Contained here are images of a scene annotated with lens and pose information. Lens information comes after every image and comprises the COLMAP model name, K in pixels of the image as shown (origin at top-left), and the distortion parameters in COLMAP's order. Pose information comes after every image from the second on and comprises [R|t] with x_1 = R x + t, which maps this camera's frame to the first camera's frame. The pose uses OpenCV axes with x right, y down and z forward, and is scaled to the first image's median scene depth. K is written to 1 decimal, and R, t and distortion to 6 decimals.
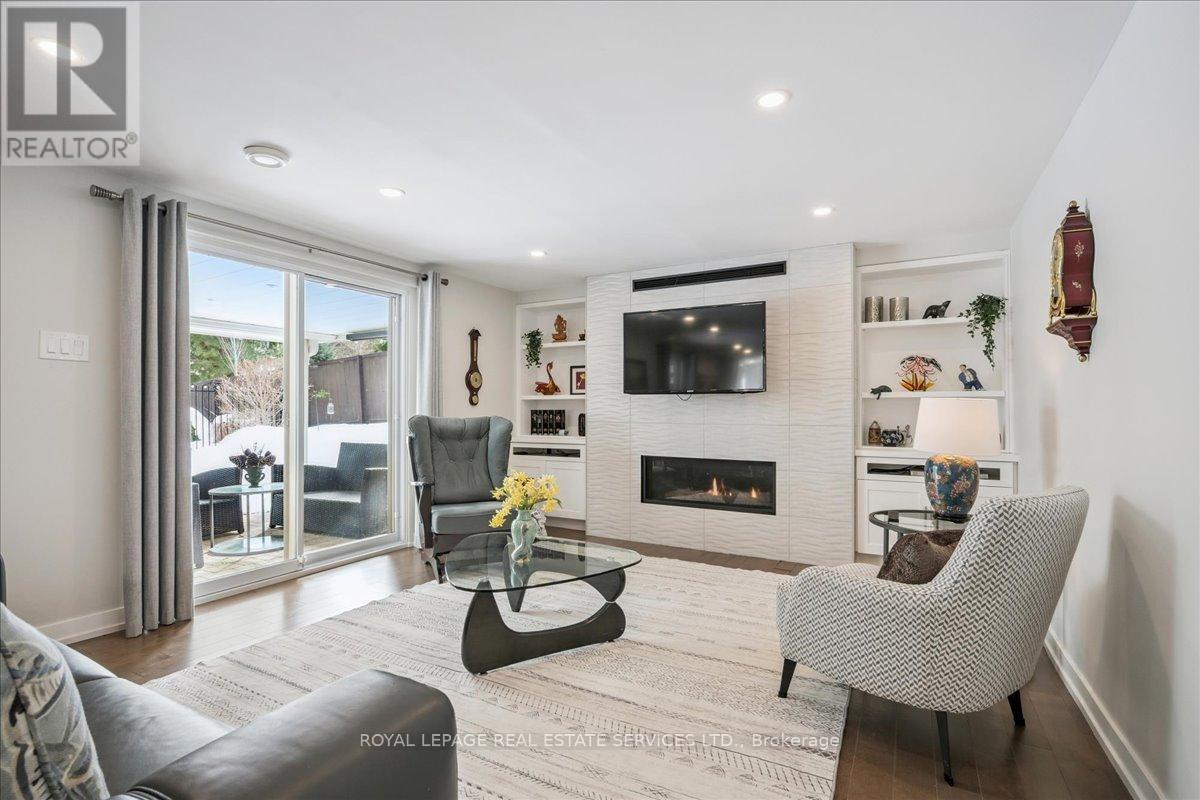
lens RADIAL K [[570.6, 0, 601.3], [0, 570.6, 400.3], [0, 0, 1]] dist [0.004114, 0.000082]
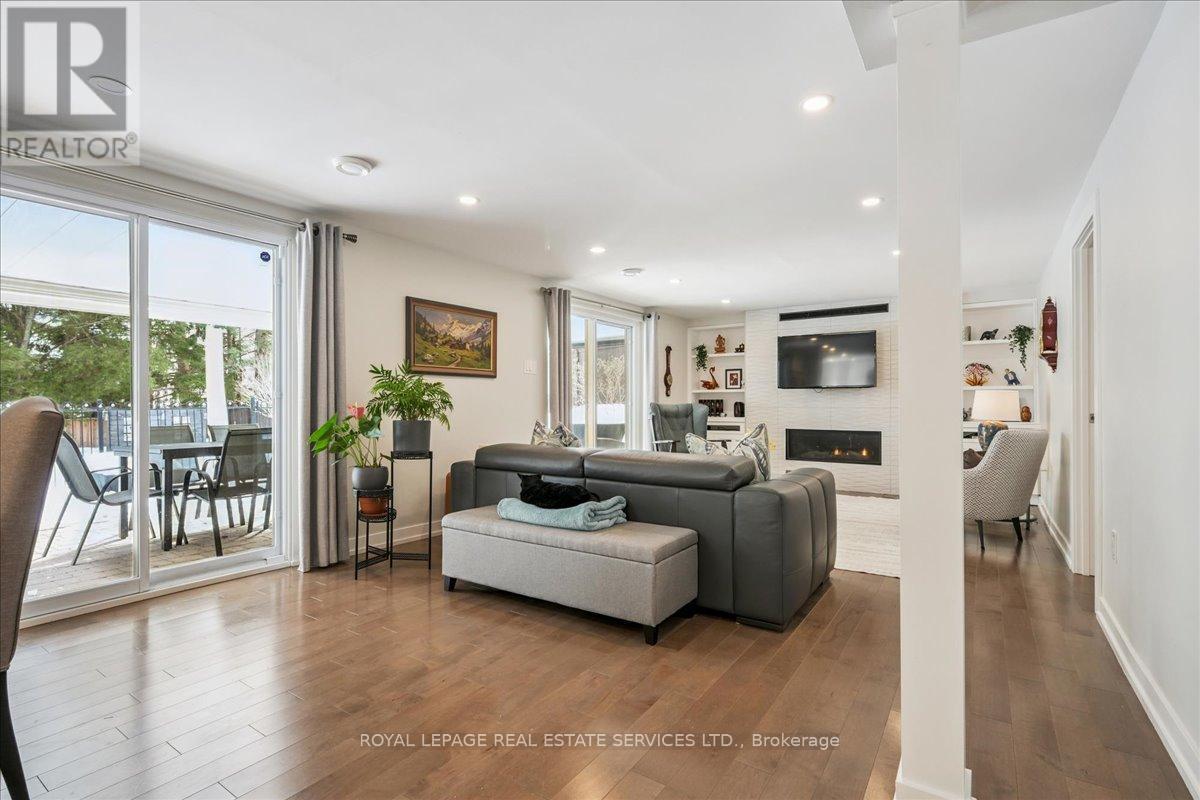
lens RADIAL K [[570.6, 0, 597.3], [0, 570.6, 402.1], [0, 0, 1]] dist [0.004114, 0.000082]
pose [[0.995352, -0.002098, -0.096279, -0.297697], [0.003392, 0.999906, 0.013283, 0.003580], [0.096242, -0.013548, 0.995266, -0.594392]]
